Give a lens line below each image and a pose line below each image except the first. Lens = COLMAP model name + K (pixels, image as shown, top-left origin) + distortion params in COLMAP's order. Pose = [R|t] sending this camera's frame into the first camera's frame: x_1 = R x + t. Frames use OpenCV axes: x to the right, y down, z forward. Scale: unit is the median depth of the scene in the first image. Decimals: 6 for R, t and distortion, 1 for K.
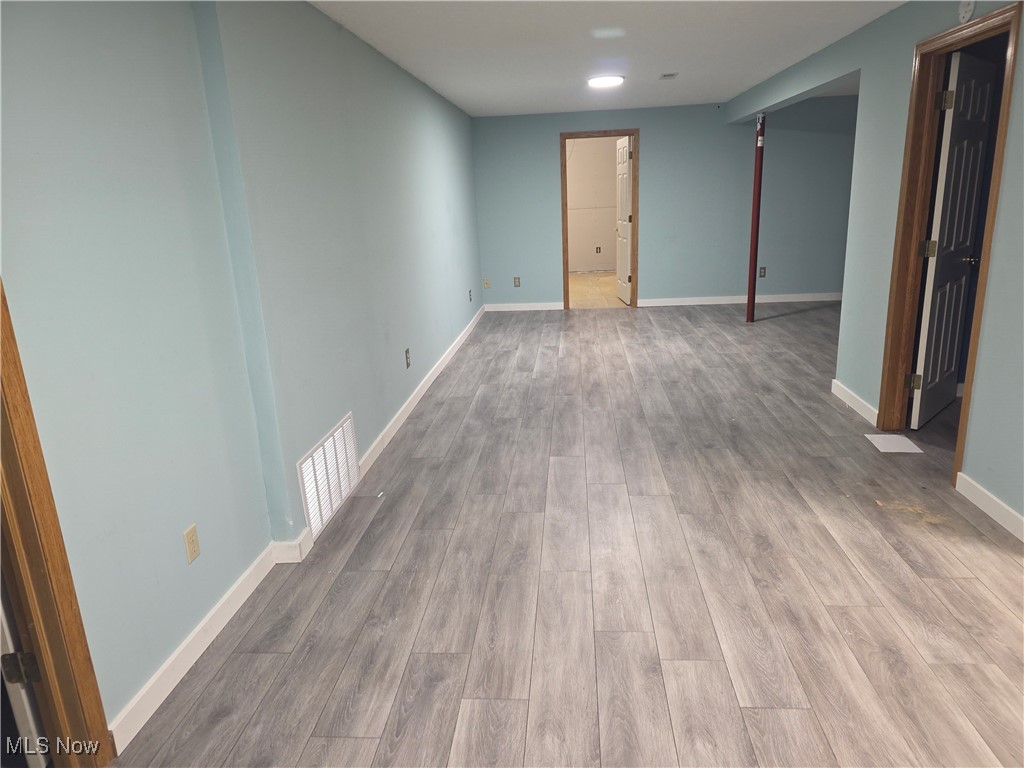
lens RADIAL K [[690.9, 0, 512.5], [0, 690.9, 384.9], [0, 0, 1]] dist [-0.006363, -0.001293]
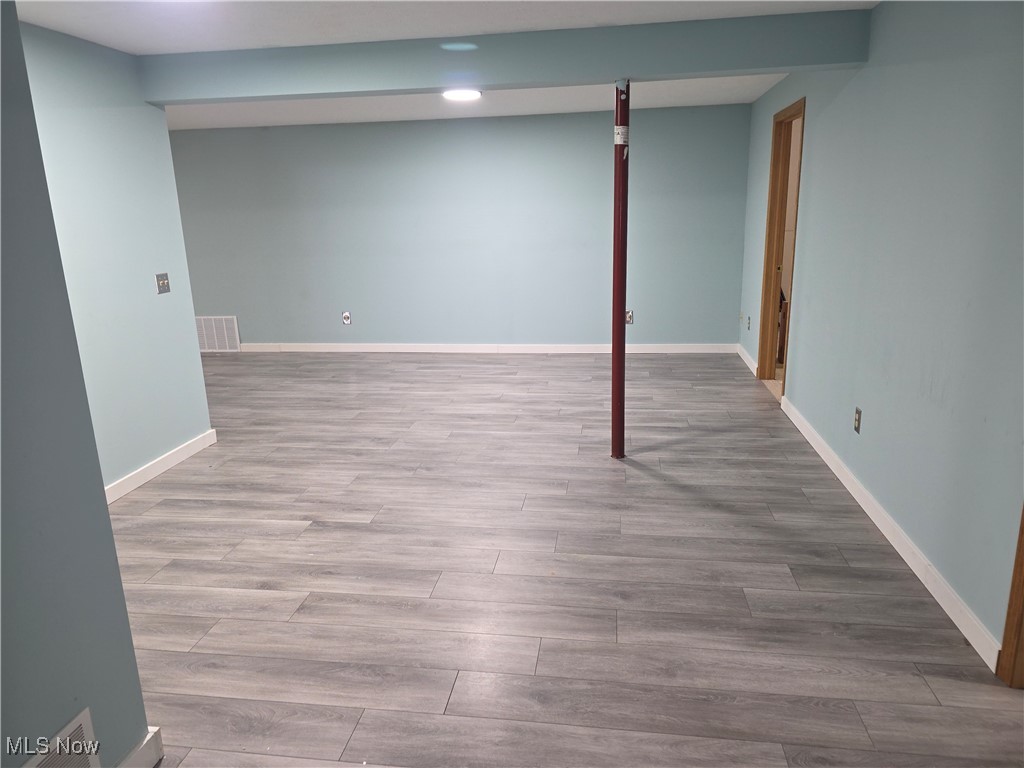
lens RADIAL K [[690.9, 0, 512.3], [0, 690.9, 384.2], [0, 0, 1]] dist [-0.006363, -0.001293]
pose [[-0.068405, 0.295944, -0.952753, 1.236037], [-0.236909, 0.922855, 0.303666, -0.423054], [0.969121, 0.246488, 0.006984, 1.283127]]
